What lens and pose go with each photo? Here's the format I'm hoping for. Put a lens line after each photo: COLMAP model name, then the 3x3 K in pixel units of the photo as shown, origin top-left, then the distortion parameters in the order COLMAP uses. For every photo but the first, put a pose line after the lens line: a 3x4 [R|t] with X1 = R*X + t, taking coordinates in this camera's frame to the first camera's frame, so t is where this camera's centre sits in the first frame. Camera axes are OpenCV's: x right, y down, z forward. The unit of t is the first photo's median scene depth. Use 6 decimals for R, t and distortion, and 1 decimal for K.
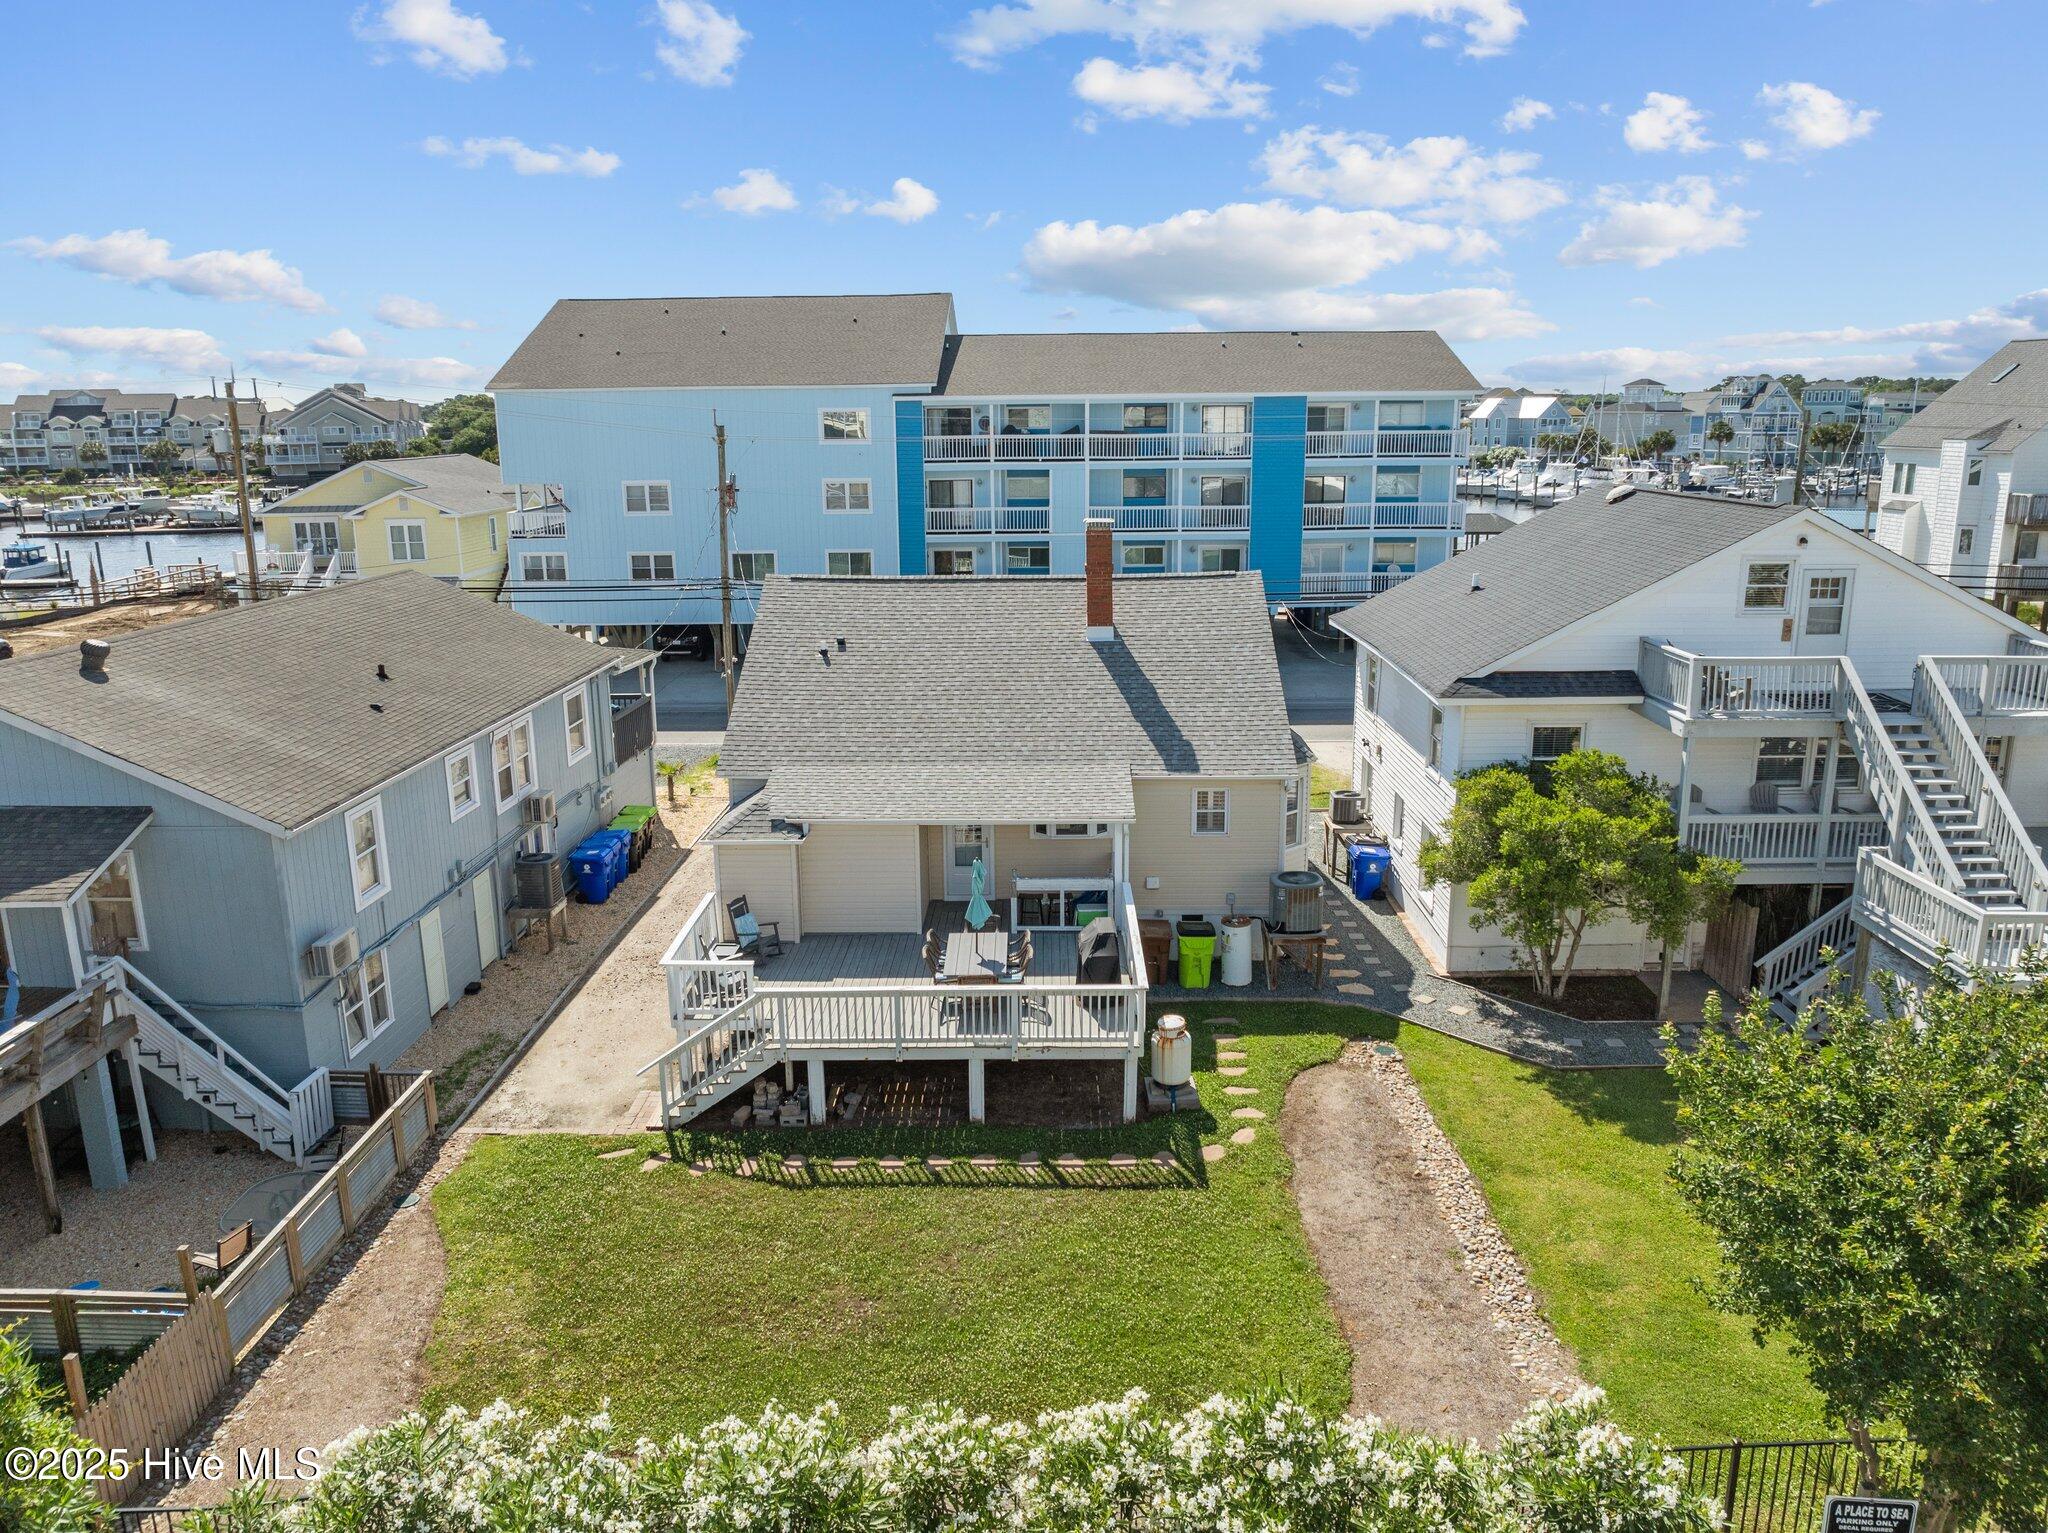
lens RADIAL K [[1443.0, 0, 1024.0], [0, 1443.0, 766.5], [0, 0, 1]] dist [-0.031257, -0.003943]
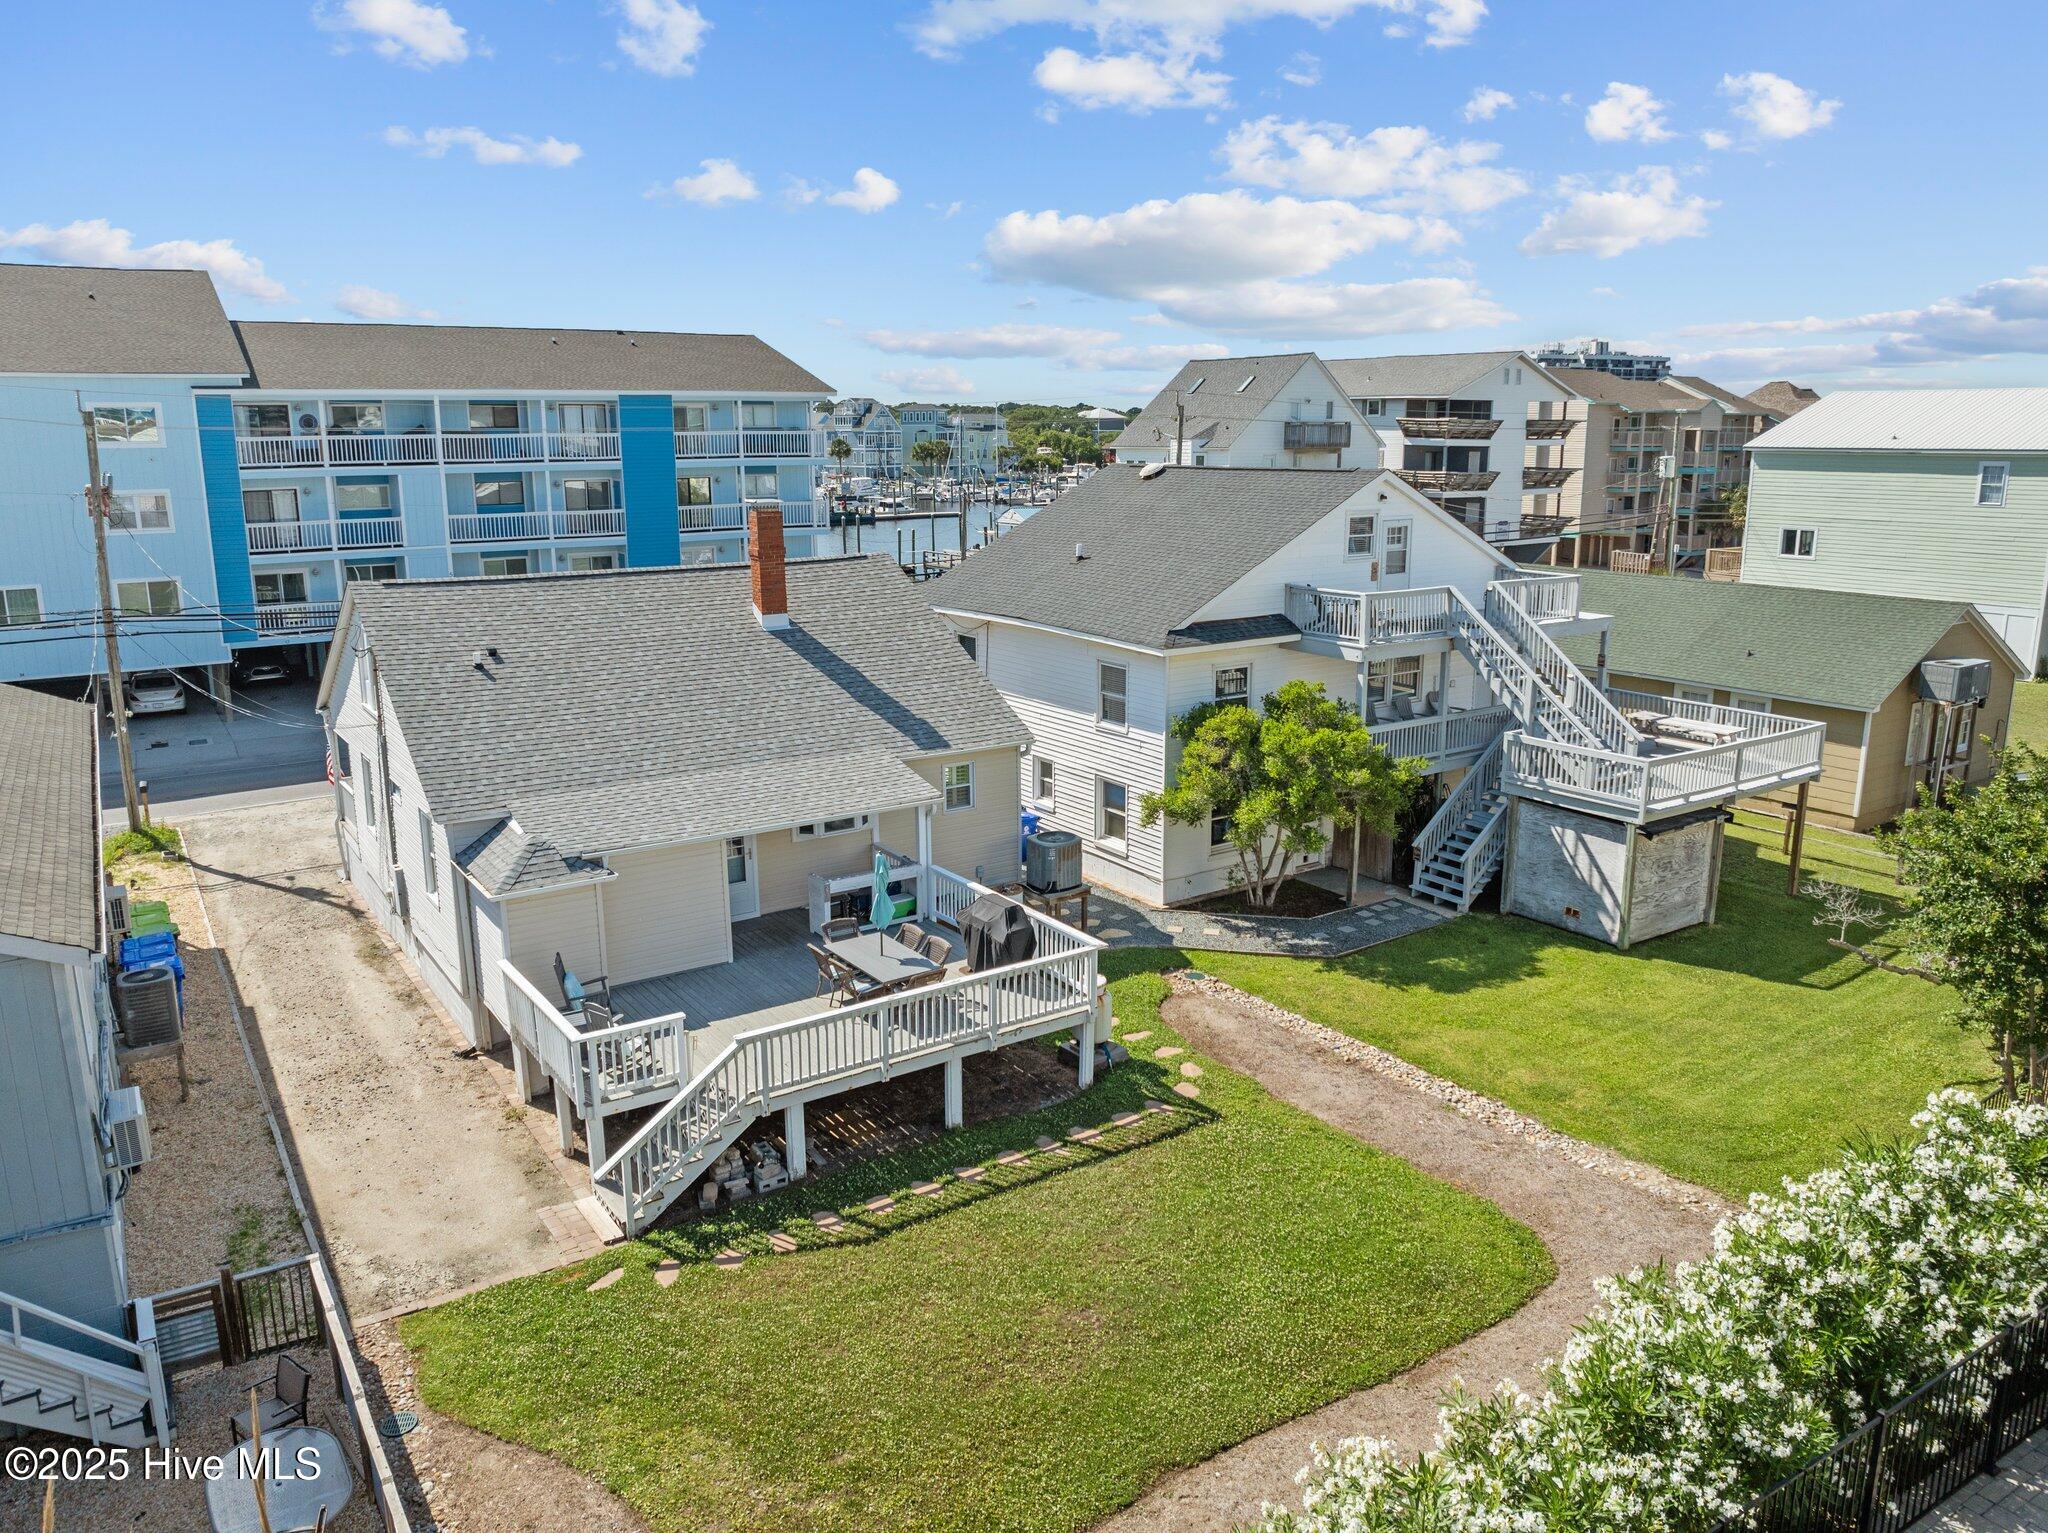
lens RADIAL K [[1447.1, 0, 1024.0], [0, 1447.1, 766.5], [0, 0, 1]] dist [-0.033585, -0.003382]
pose [[0.816796, -0.122490, 0.563773, -0.408364], [0.132262, 0.990932, 0.023677, 0.000016], [-0.561561, 0.055227, 0.825590, 0.160258]]
